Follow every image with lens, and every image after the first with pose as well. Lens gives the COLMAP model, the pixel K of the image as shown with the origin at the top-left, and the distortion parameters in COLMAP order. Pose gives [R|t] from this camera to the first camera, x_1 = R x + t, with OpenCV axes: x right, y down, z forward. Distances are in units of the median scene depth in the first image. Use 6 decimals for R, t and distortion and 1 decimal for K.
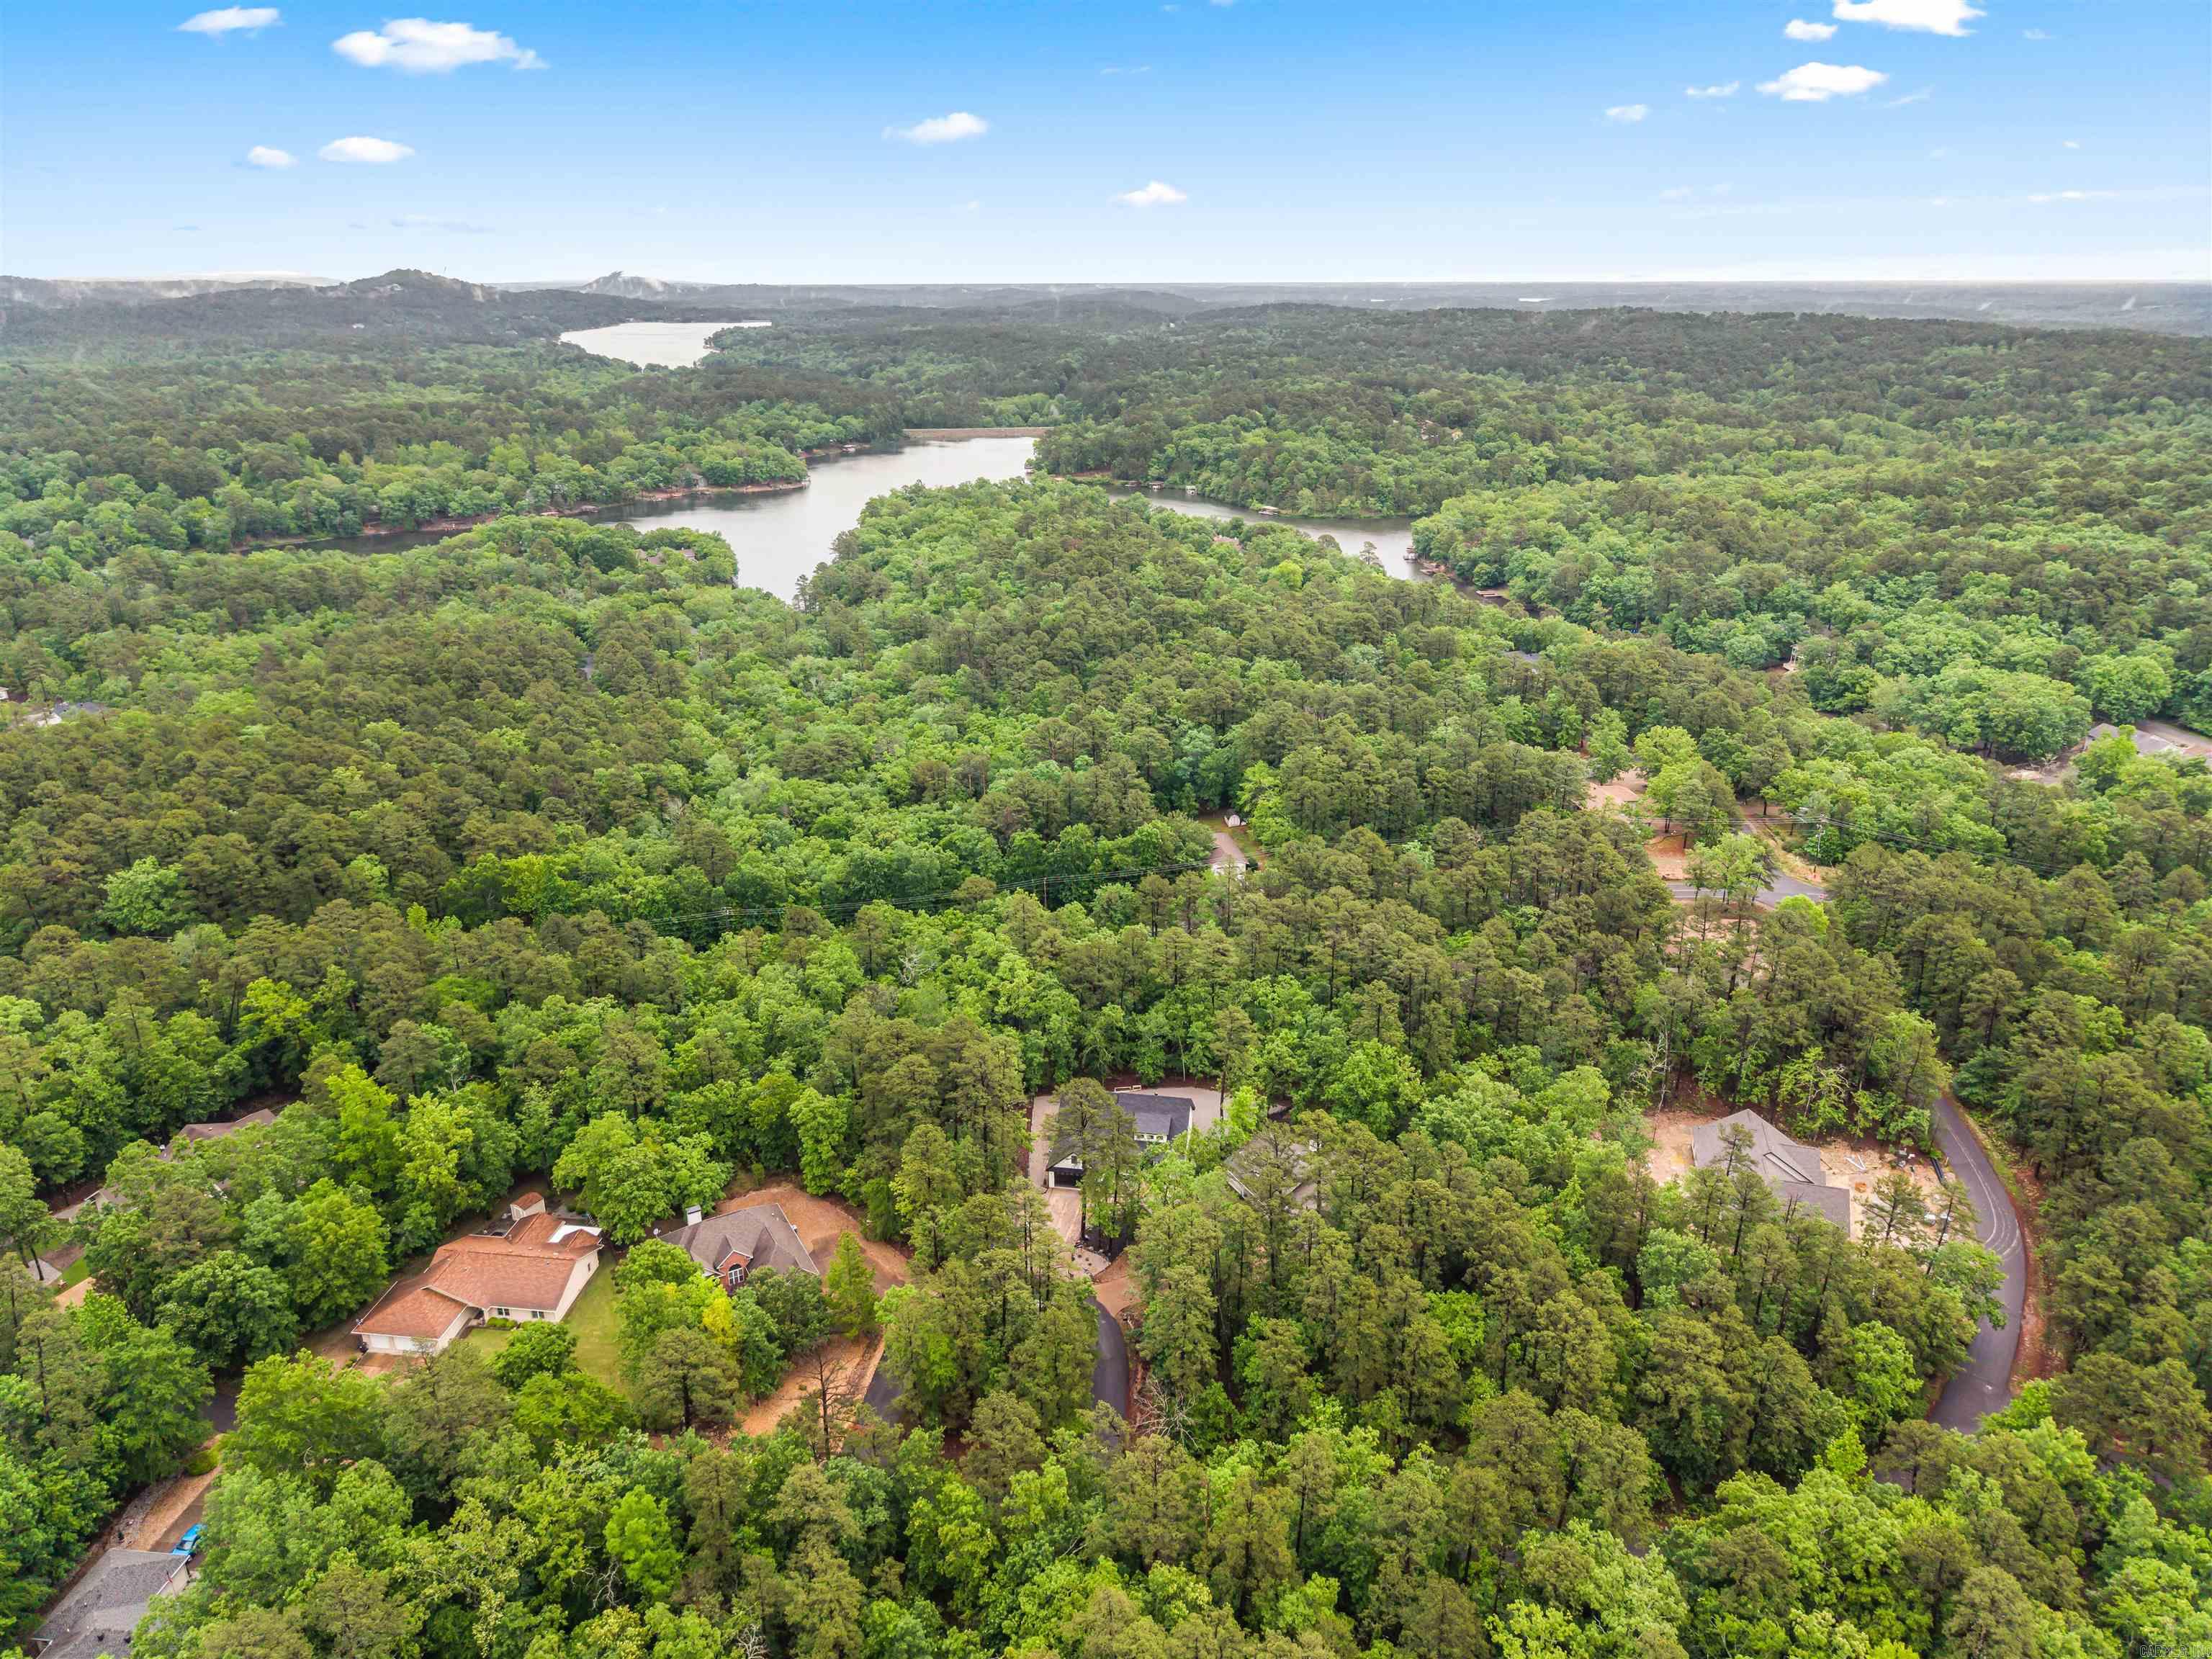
lens RADIAL K [[1476.1, 0, 1101.7], [0, 1476.1, 831.5], [0, 0, 1]] dist [0.039704, -0.055893]
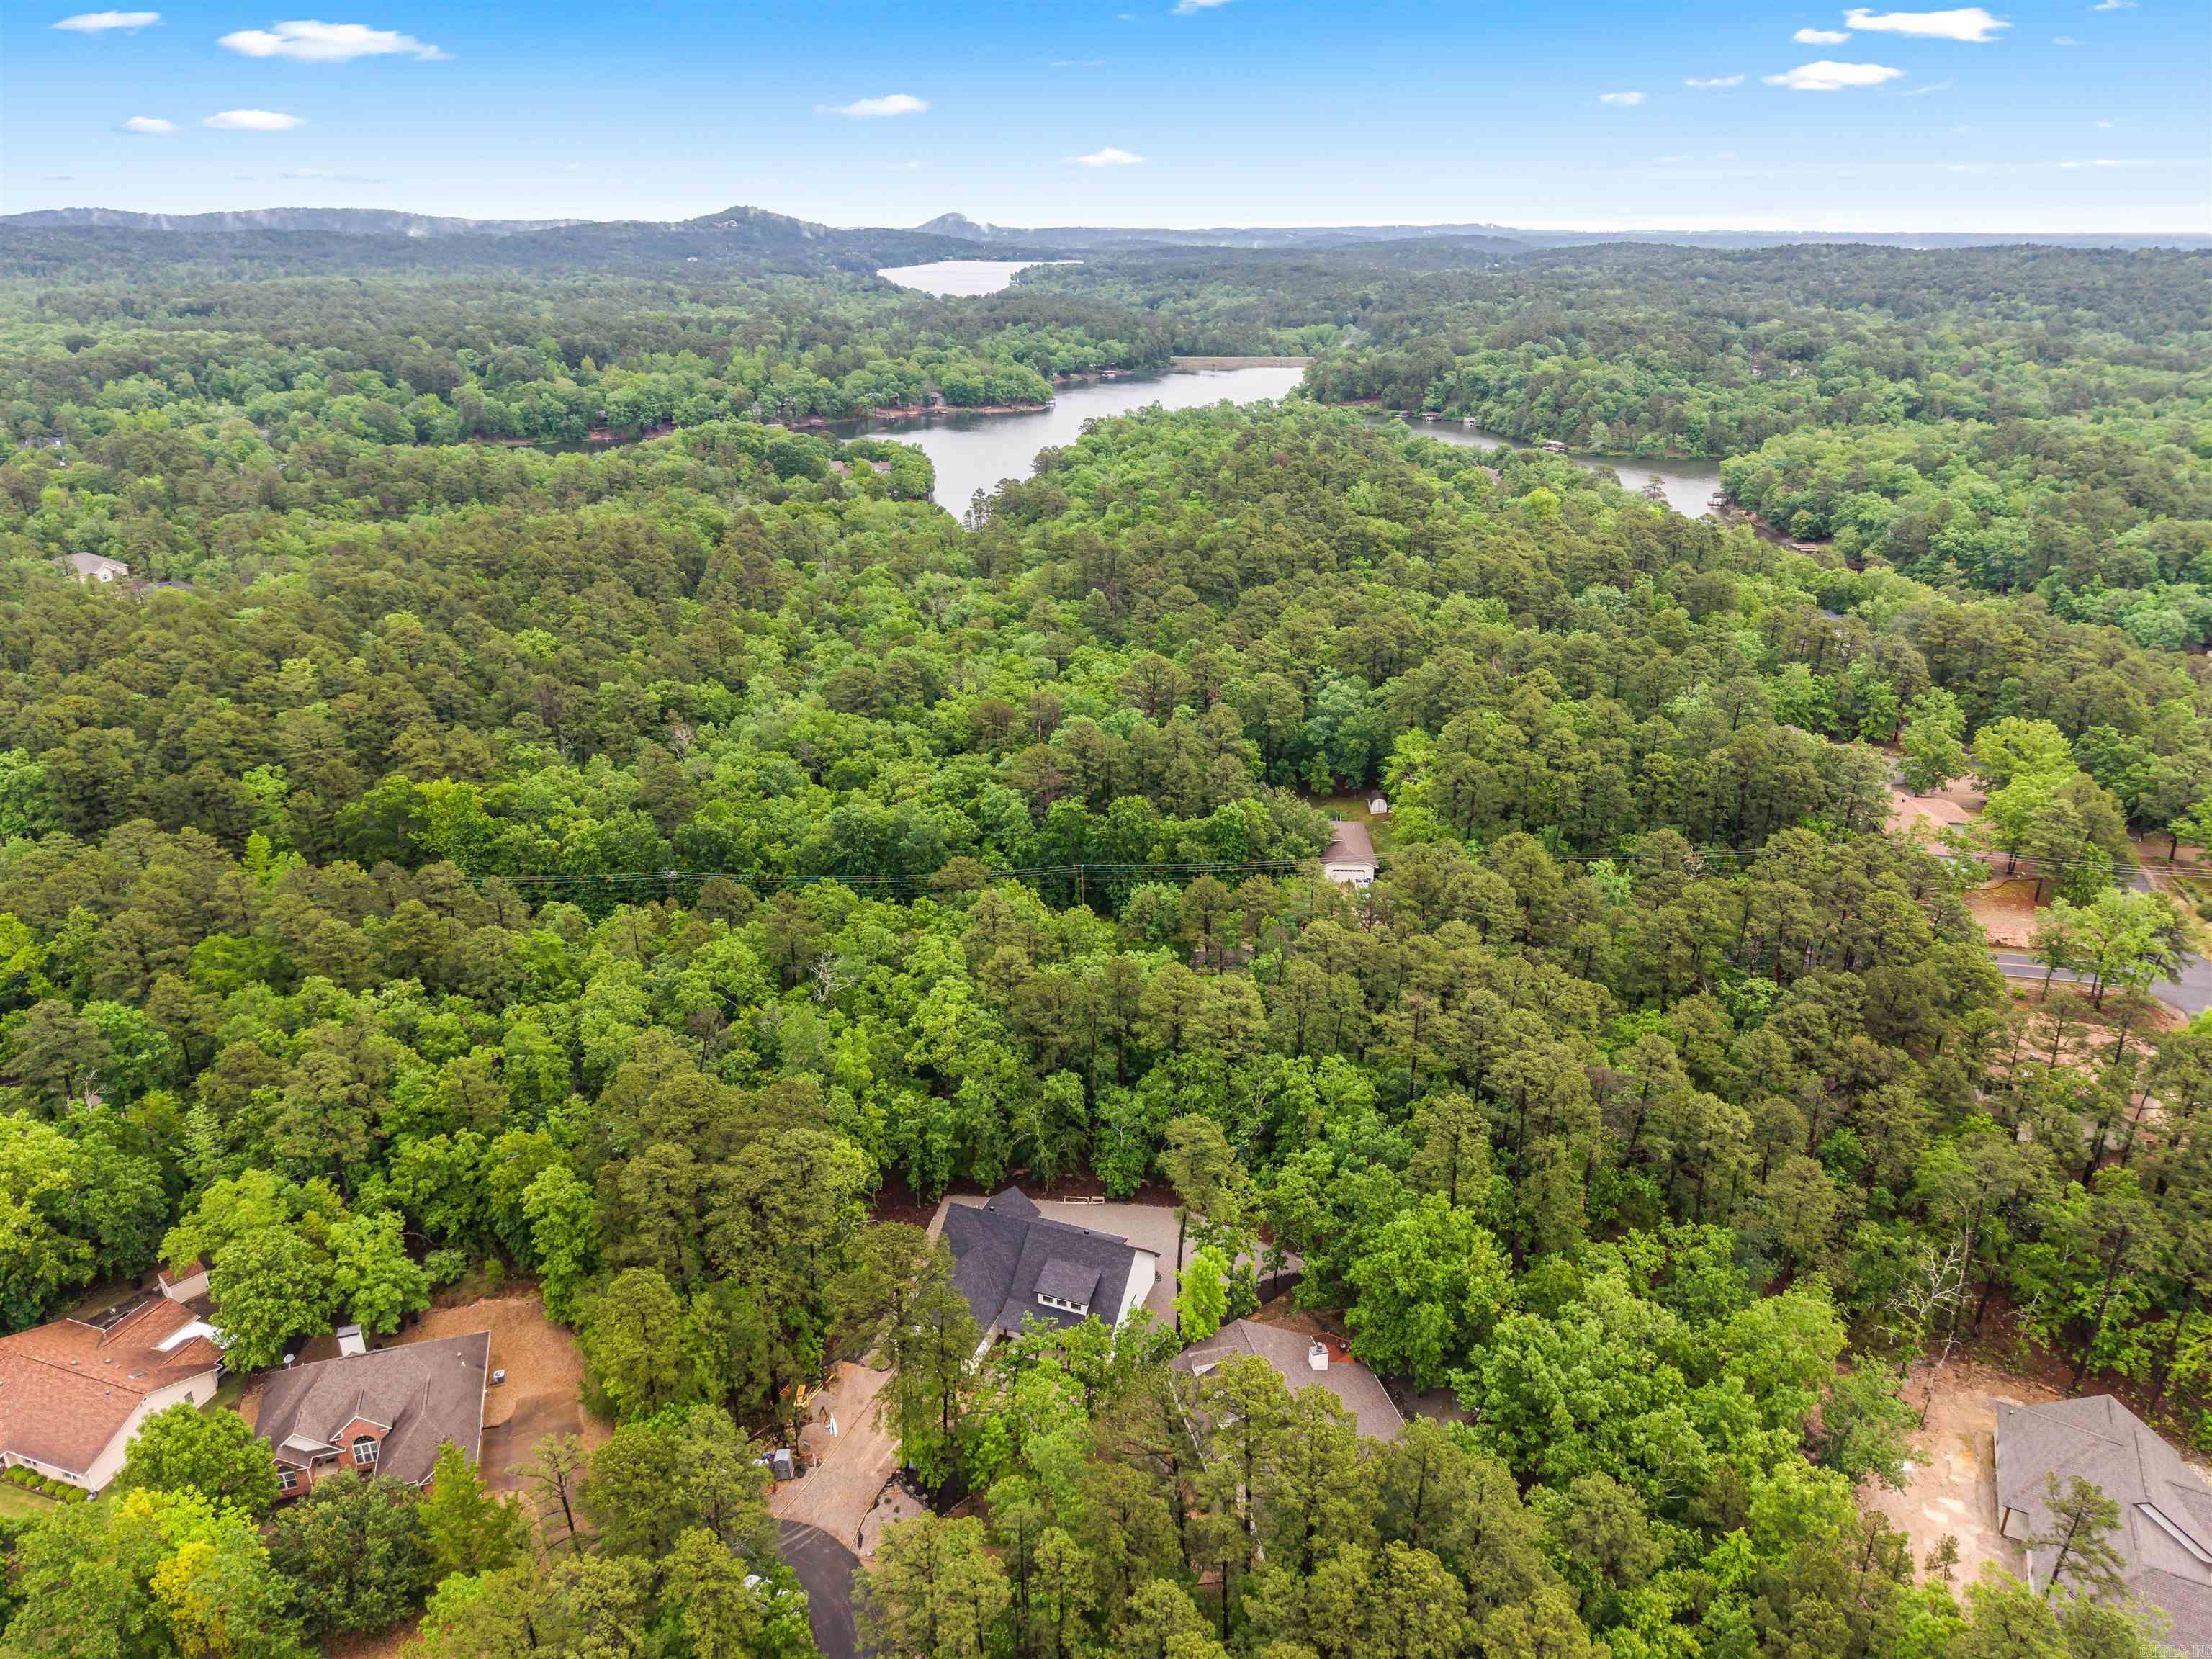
lens RADIAL K [[1504.6, 0, 1106.0], [0, 1504.6, 829.5], [0, 0, 1]] dist [0.003583, 0.000610]
pose [[0.980040, 0.081016, -0.181542, 0.075539], [-0.076273, 0.996542, 0.032971, -0.008158], [0.183585, -0.018466, 0.982830, 0.188443]]
